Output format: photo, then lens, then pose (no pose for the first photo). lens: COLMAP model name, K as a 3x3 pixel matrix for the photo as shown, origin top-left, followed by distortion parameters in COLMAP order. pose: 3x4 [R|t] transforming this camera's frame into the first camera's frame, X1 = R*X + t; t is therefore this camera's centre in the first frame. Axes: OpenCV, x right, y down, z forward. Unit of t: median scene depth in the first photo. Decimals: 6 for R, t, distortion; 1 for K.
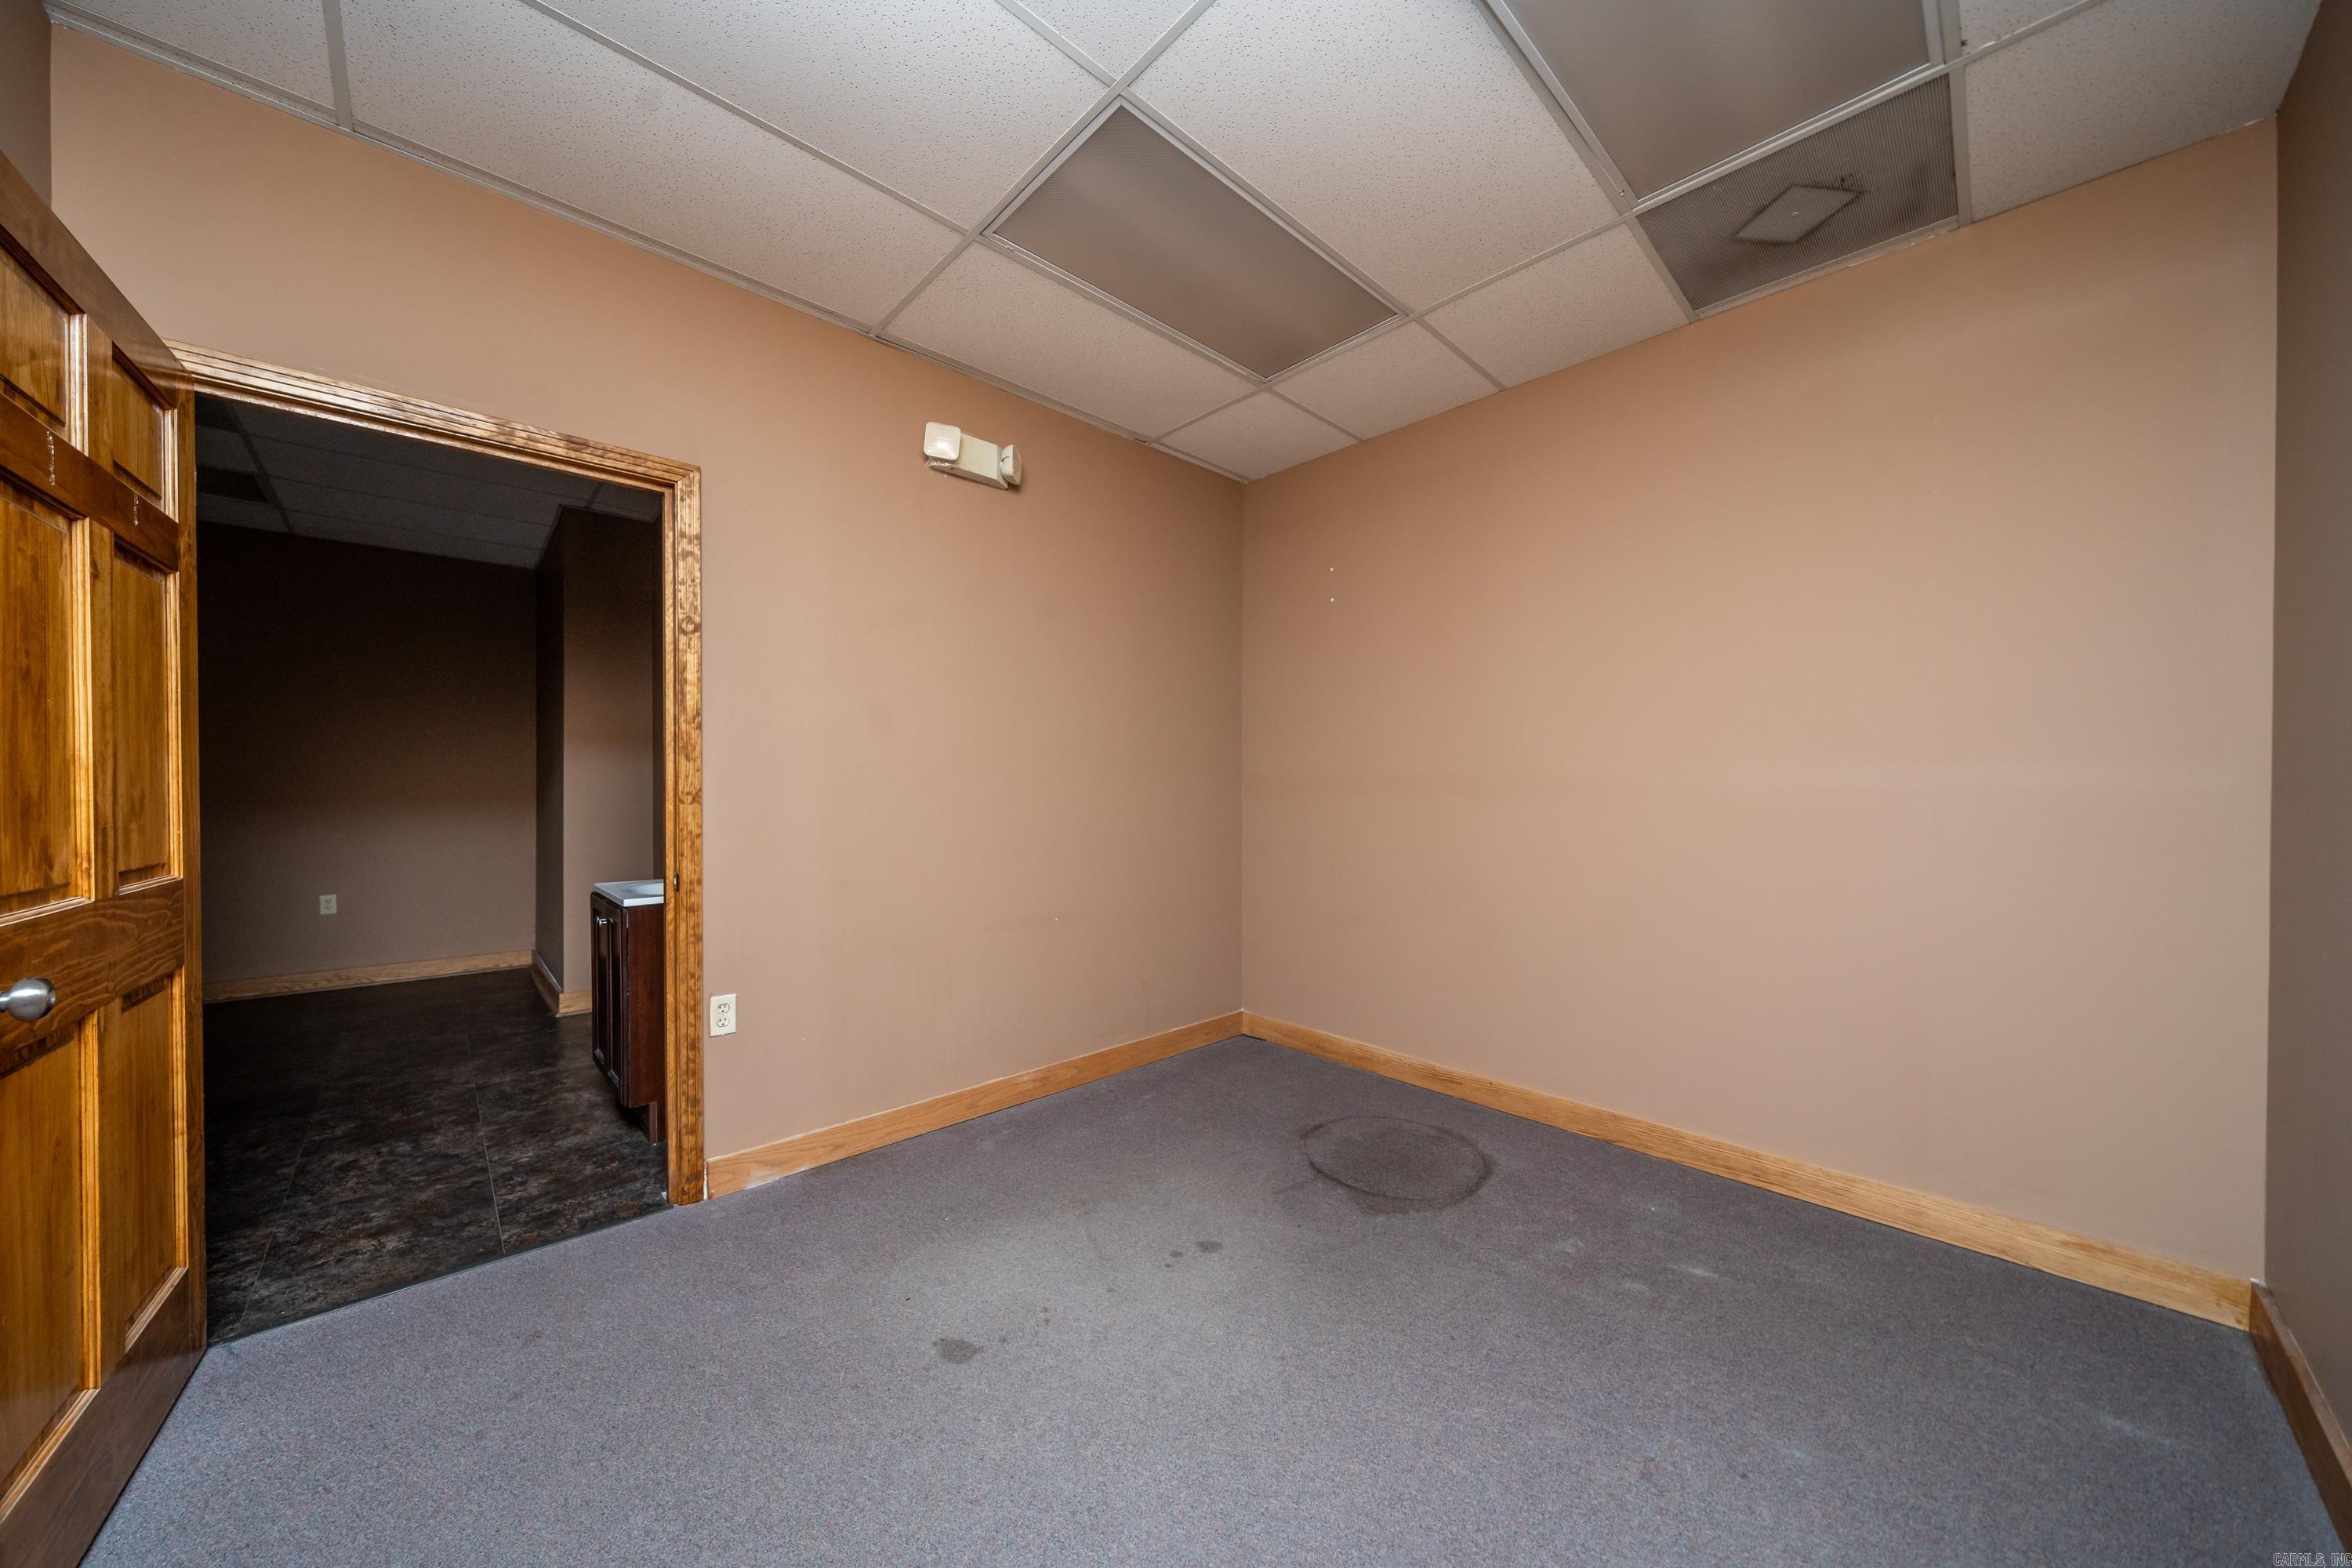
lens RADIAL K [[798.4, 0, 1161.0], [0, 798.4, 793.4], [0, 0, 1]] dist [-0.000424, -0.000009]
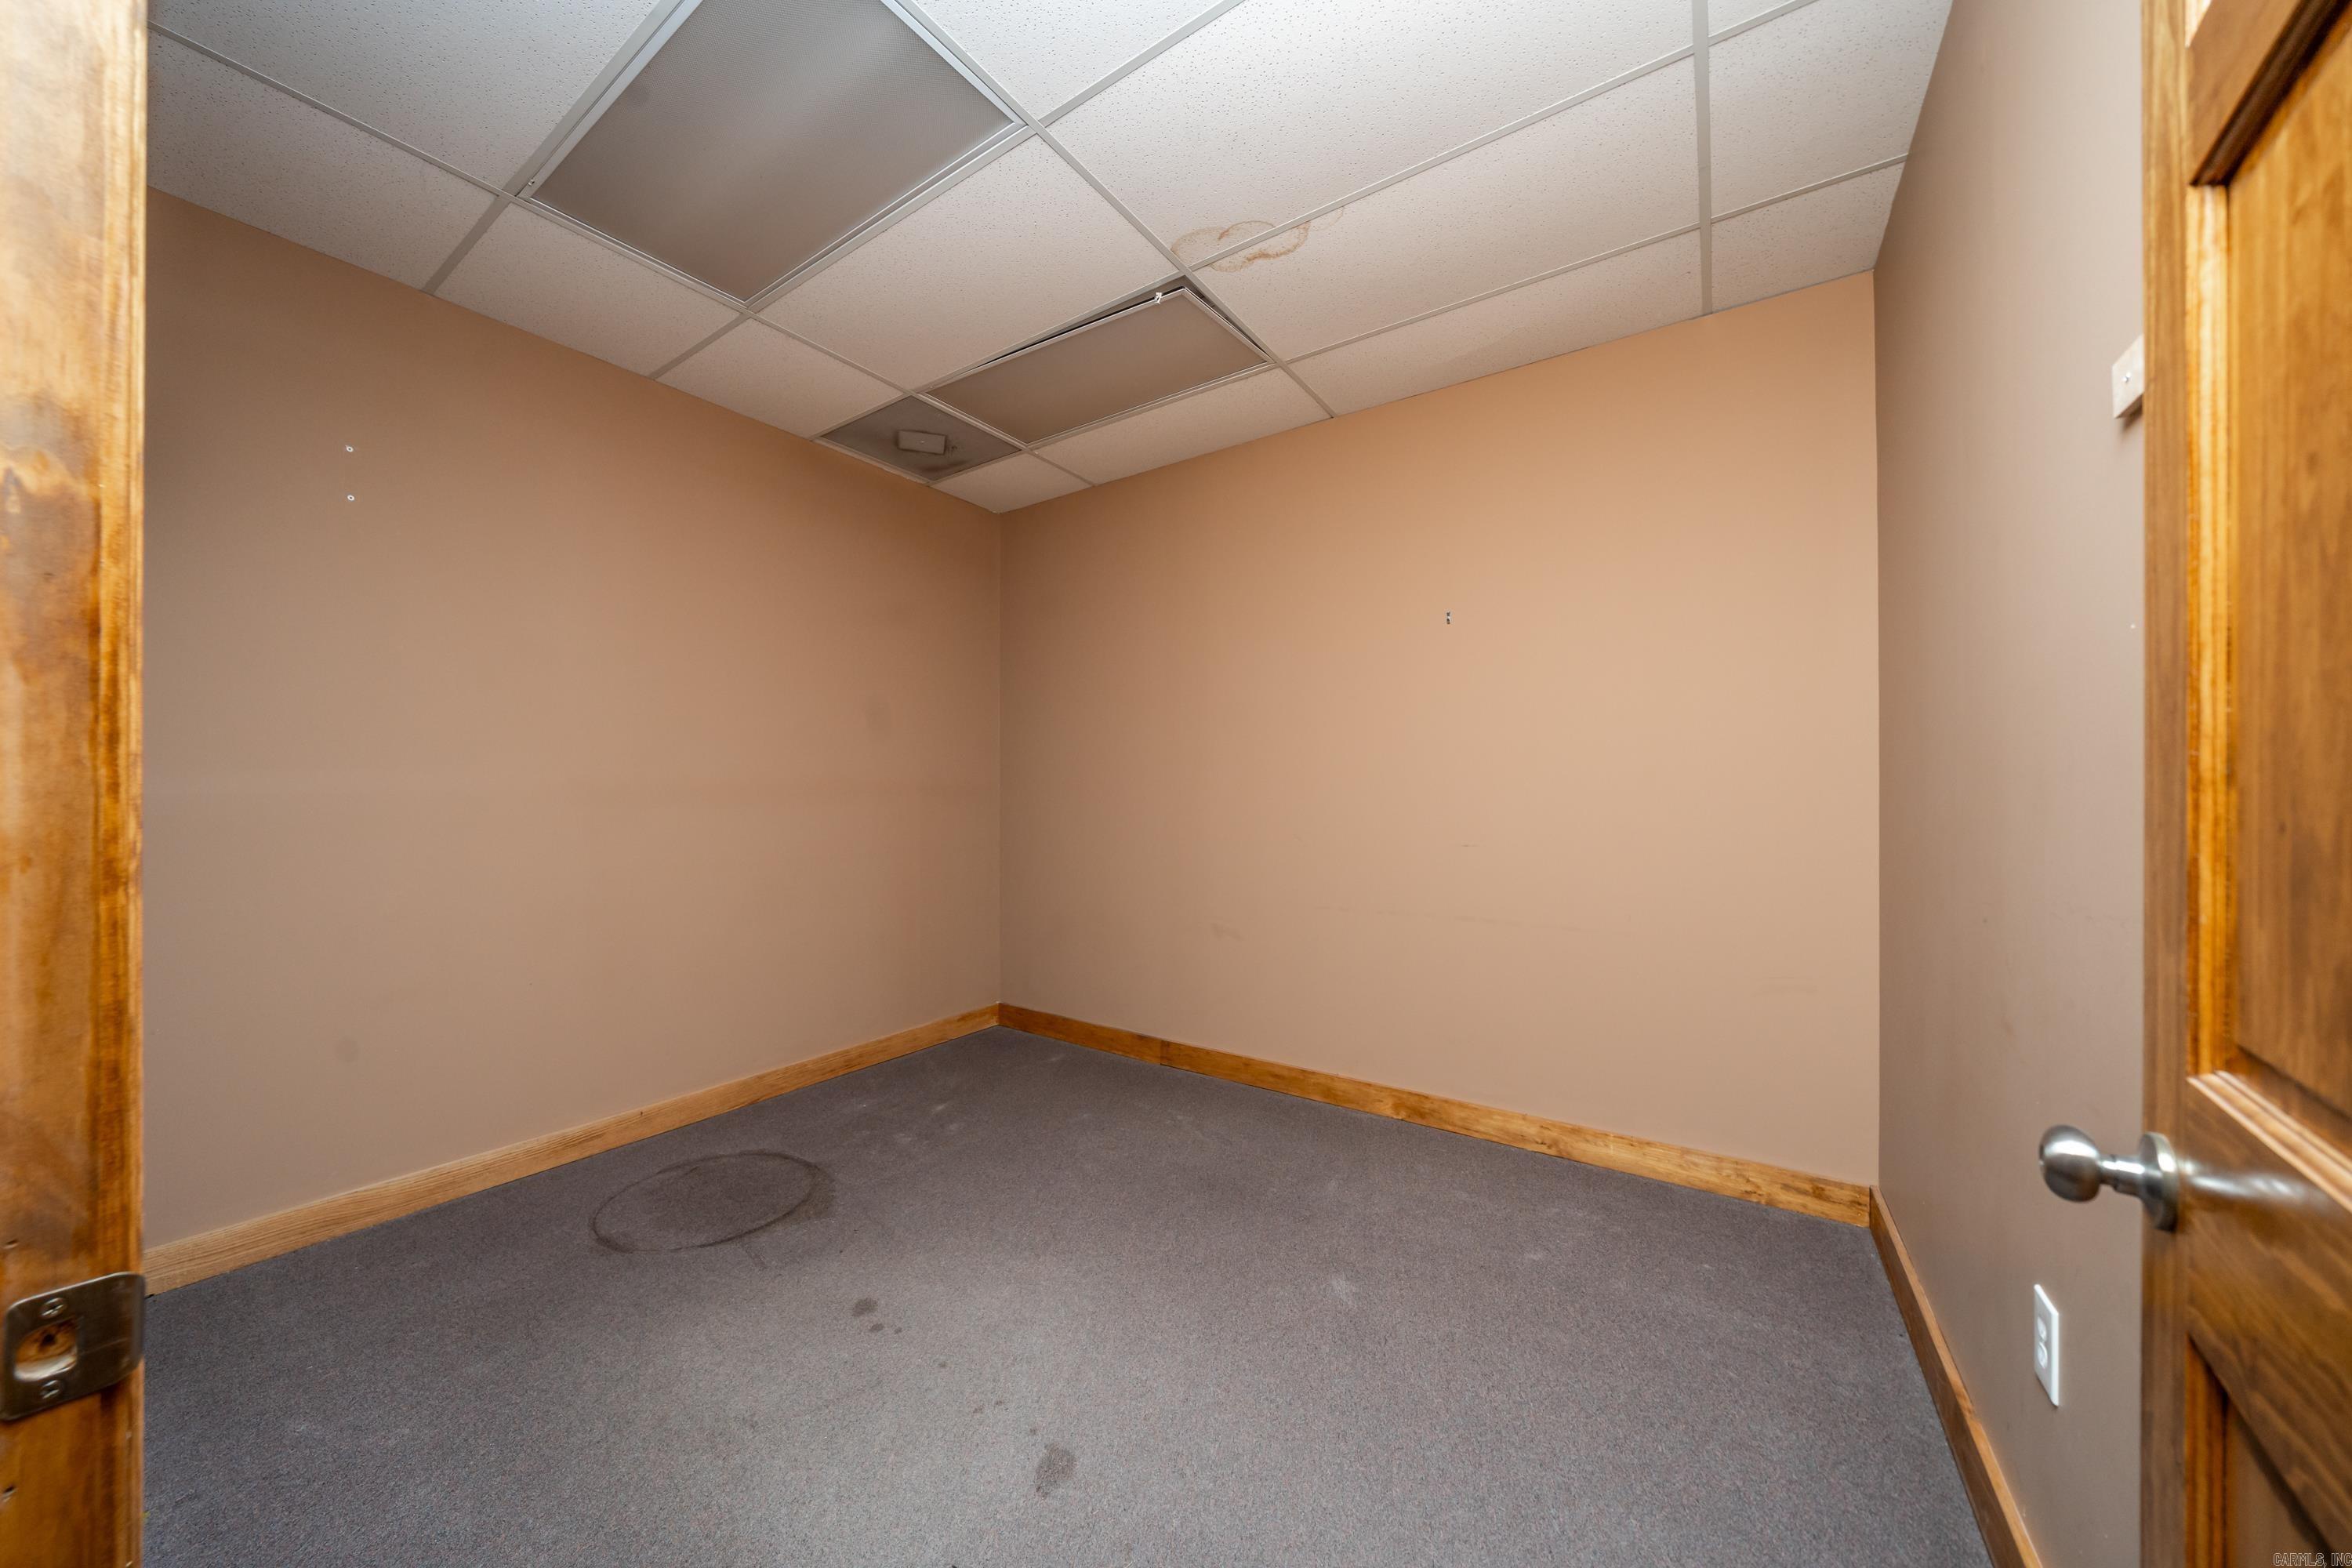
lens RADIAL K [[798.4, 0, 1161.0], [0, 798.4, 793.4], [0, 0, 1]] dist [-0.000424, -0.000009]
pose [[-0.206618, -0.001811, 0.978420, -0.900291], [0.005792, 0.999979, 0.003074, -0.012730], [-0.978405, 0.006302, -0.206603, 0.866144]]
